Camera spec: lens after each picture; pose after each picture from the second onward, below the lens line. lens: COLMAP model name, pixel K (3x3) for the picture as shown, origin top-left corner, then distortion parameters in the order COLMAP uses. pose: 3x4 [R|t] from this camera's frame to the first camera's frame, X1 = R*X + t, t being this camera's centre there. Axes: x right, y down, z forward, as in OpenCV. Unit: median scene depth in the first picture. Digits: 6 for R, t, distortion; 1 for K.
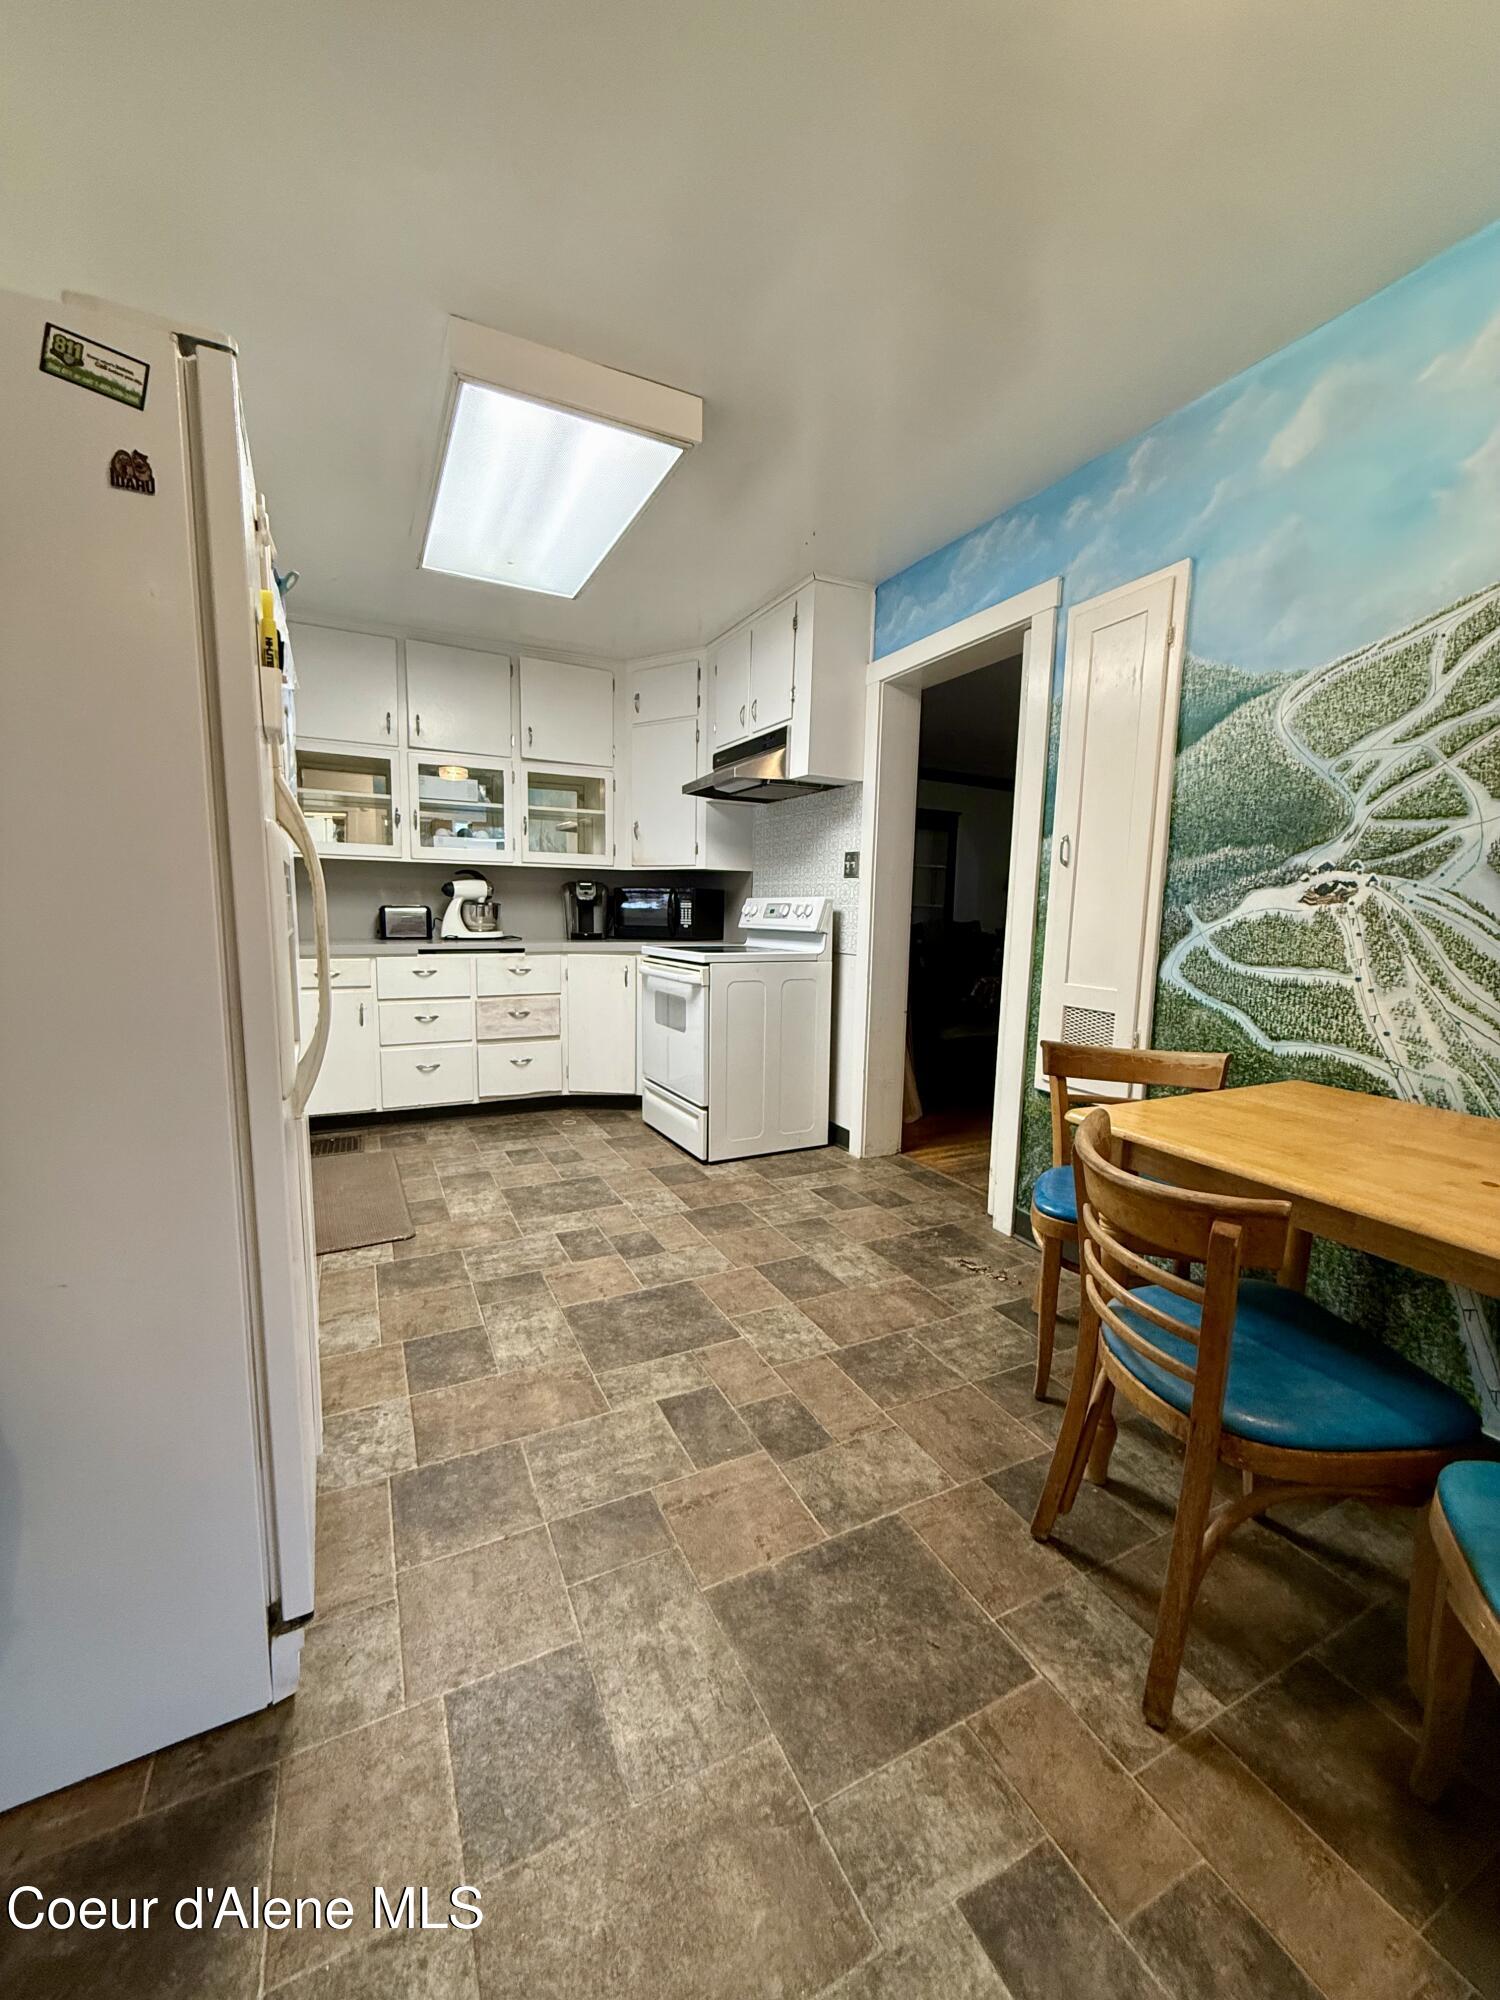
lens RADIAL K [[789.2, 0, 751.3], [0, 789.2, 1004.1], [0, 0, 1]] dist [-0.002251, 0.000181]
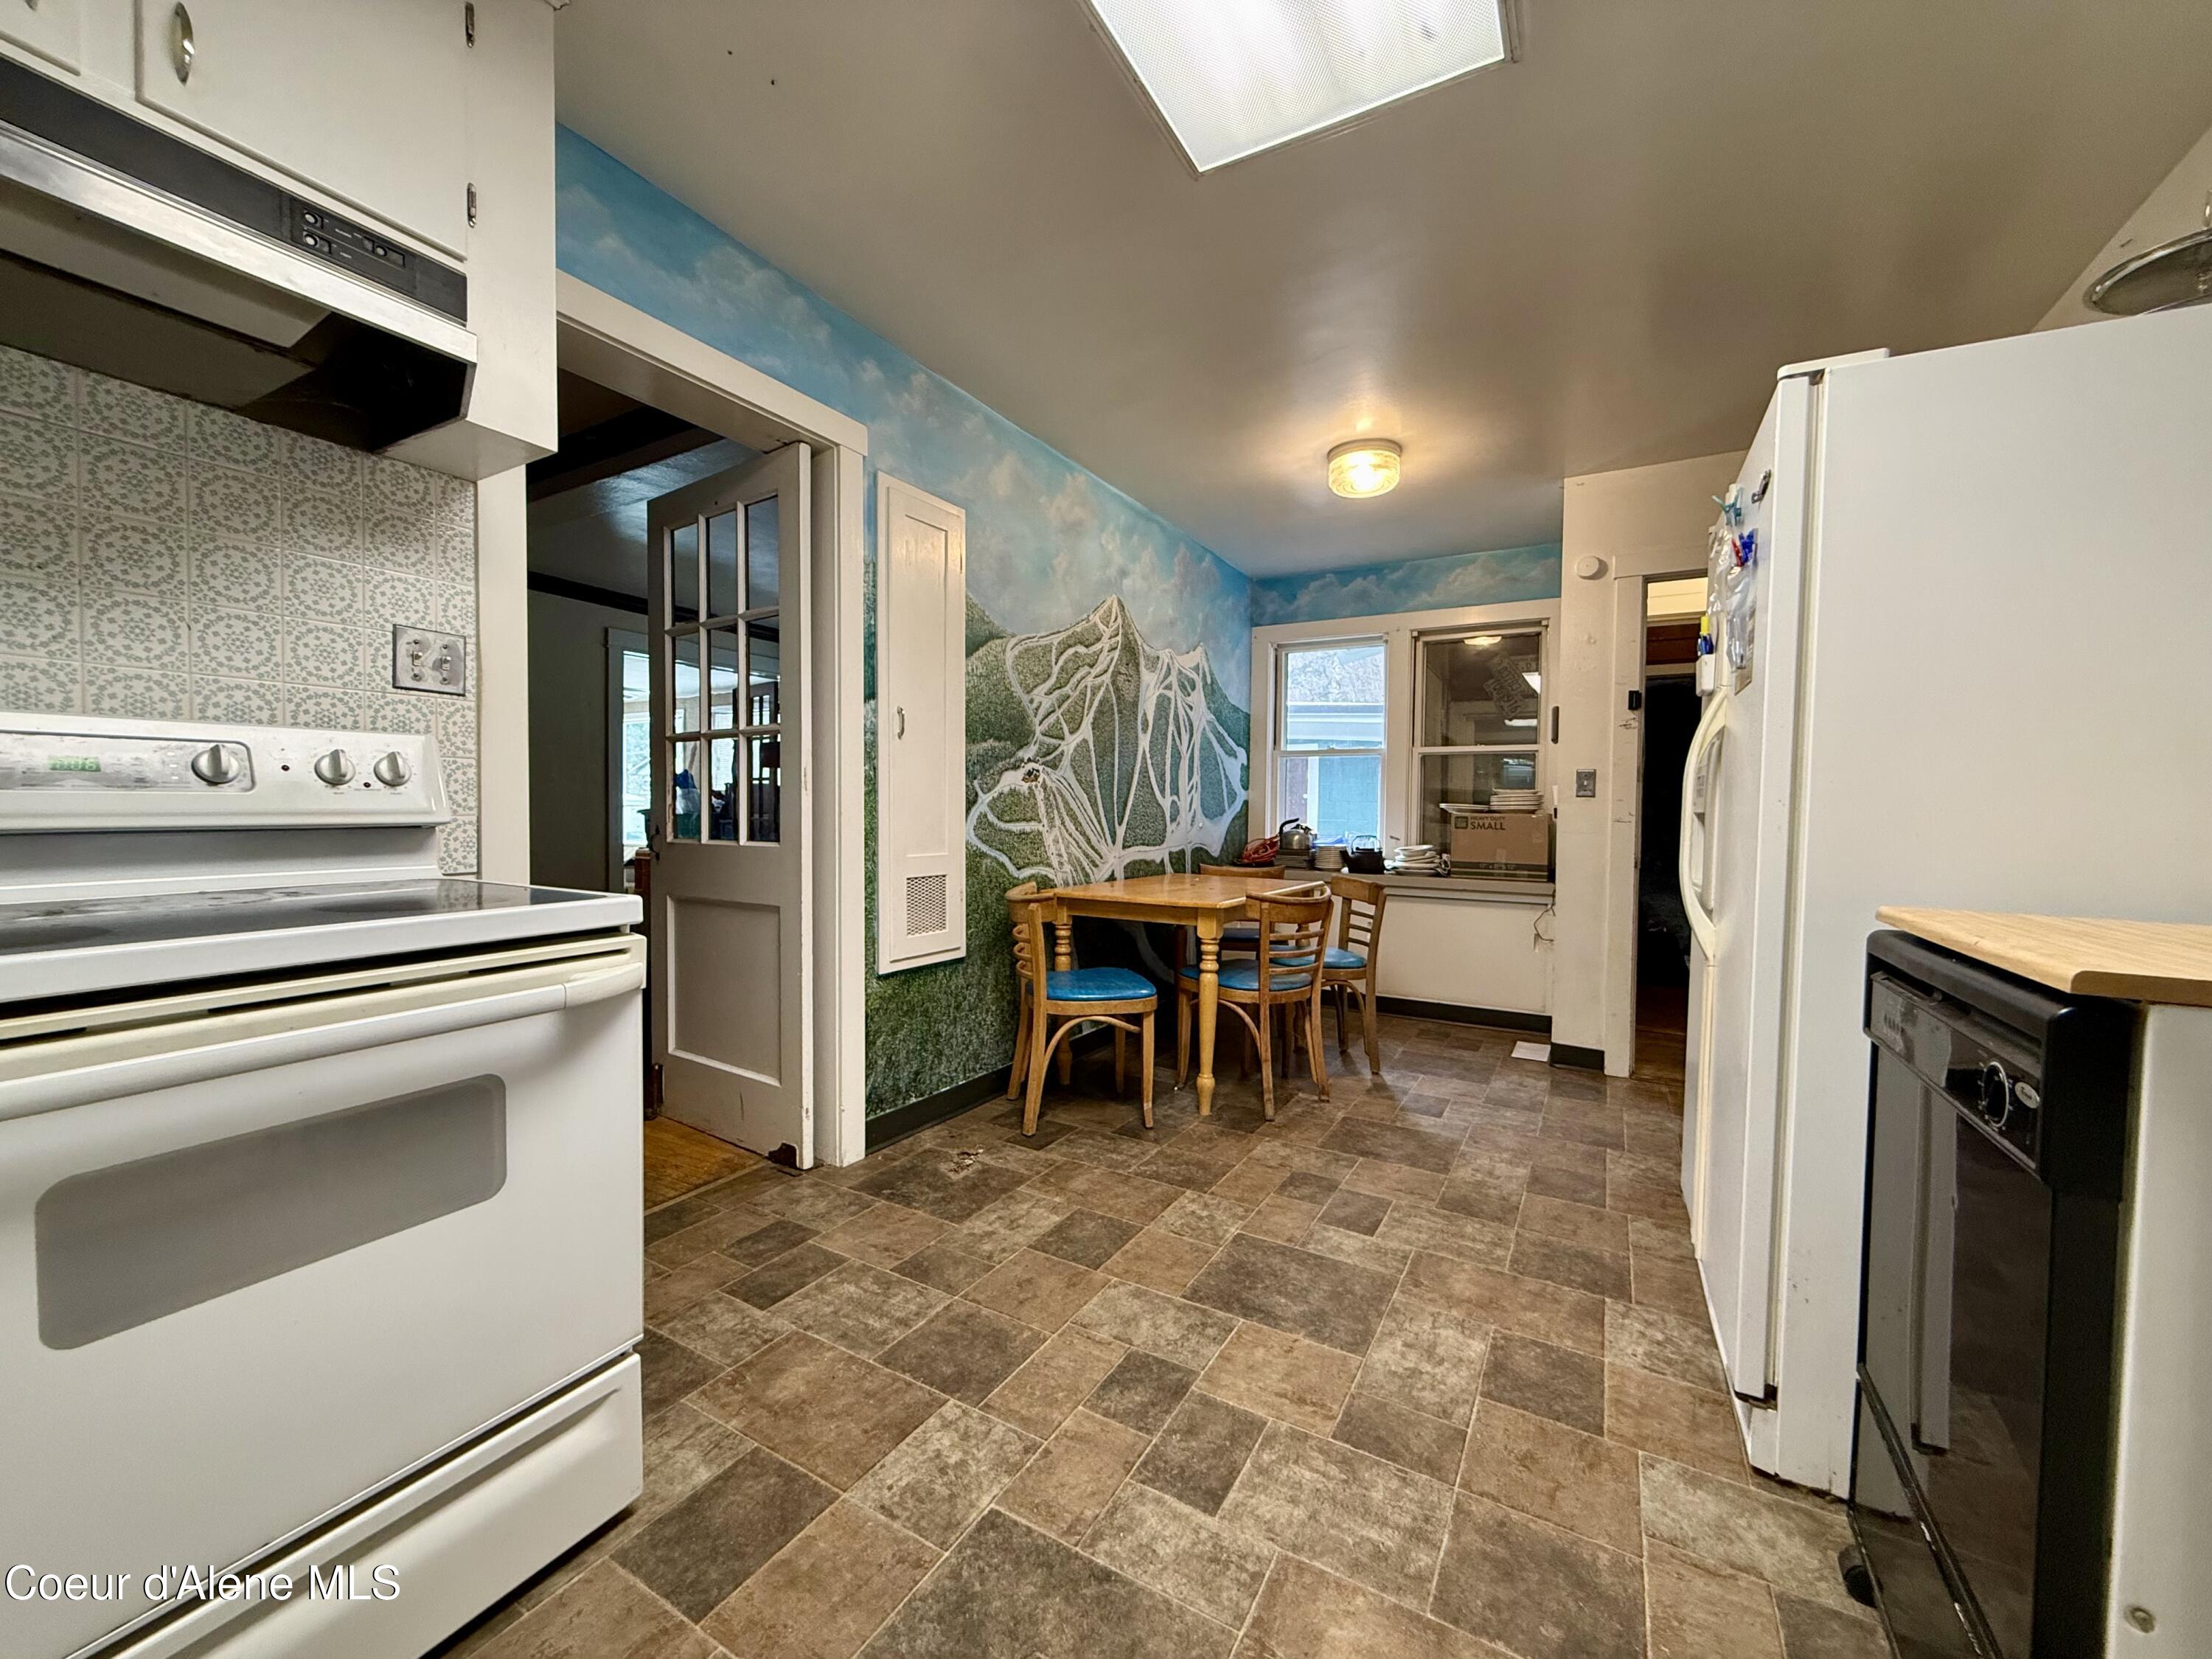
lens RADIAL K [[872.9, 0, 1105.2], [0, 872.9, 837.5], [0, 0, 1]] dist [-0.002251, 0.000181]
pose [[-0.549059, -0.053295, 0.834083, -0.802499], [0.080300, 0.989984, 0.116116, -0.191394], [-0.831917, 0.130731, -0.539280, 1.692411]]
